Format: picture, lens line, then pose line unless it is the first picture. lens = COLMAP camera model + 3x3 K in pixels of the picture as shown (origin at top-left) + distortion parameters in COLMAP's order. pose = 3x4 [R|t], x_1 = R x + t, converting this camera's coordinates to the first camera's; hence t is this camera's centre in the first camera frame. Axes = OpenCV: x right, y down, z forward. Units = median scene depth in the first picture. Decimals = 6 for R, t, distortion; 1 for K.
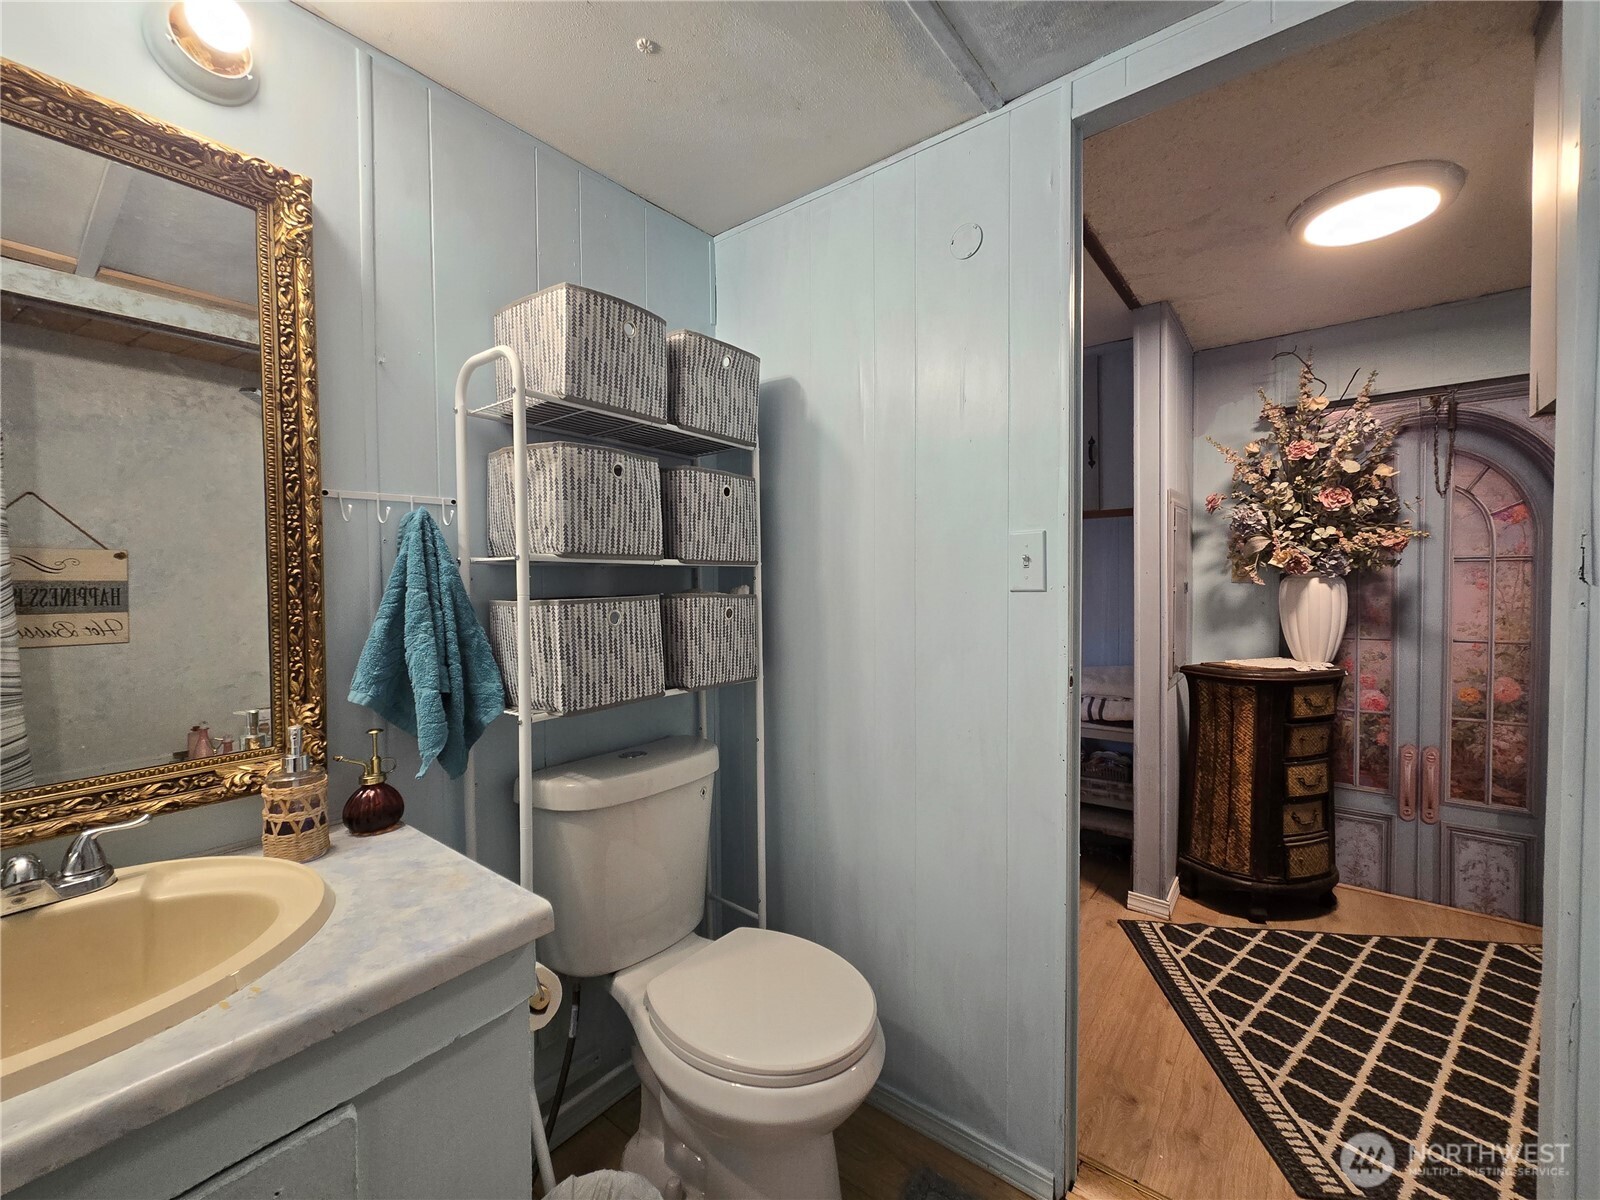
lens RADIAL K [[657.9, 0, 801.4], [0, 657.9, 592.3], [0, 0, 1]] dist [-0.001889, 0.001760]
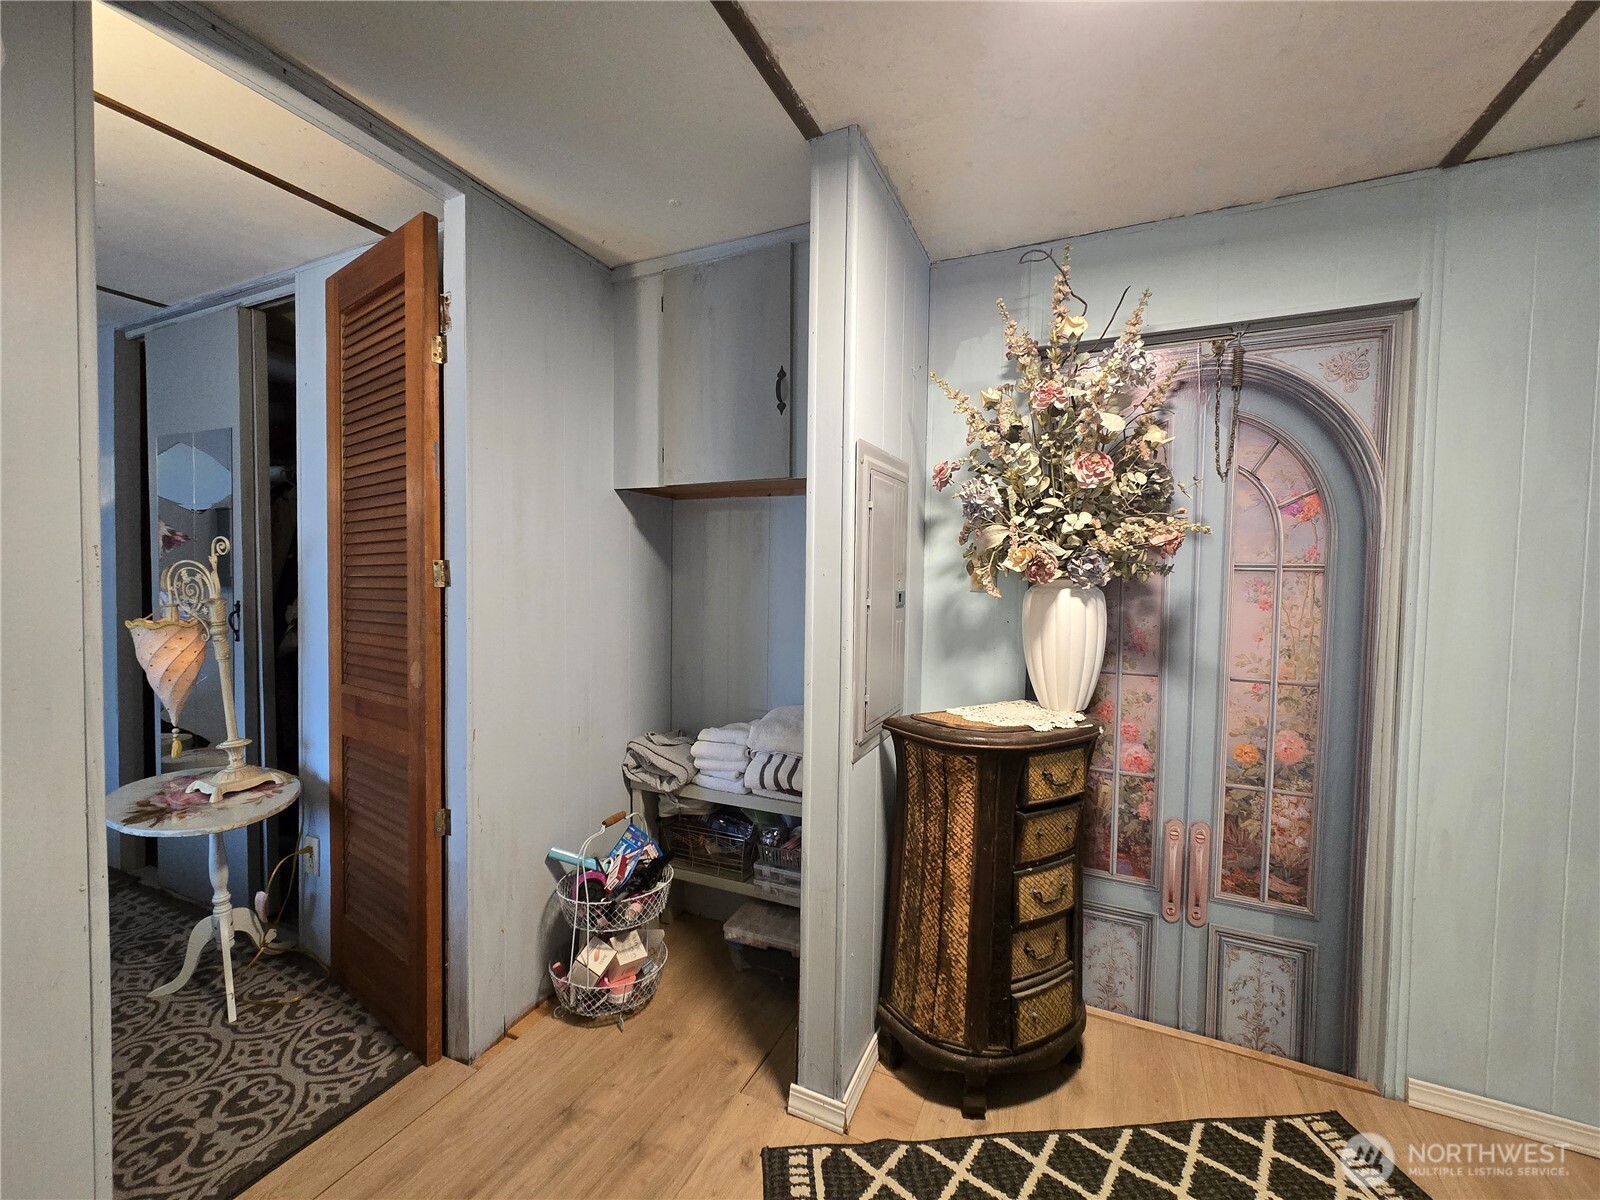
lens RADIAL K [[657.9, 0, 803.1], [0, 657.9, 591.8], [0, 0, 1]] dist [-0.001889, 0.001760]
pose [[0.972589, 0.020771, 0.231601, 0.364762], [-0.022568, 0.999732, 0.005112, -0.016296], [-0.231433, -0.010199, 0.972797, 0.407043]]
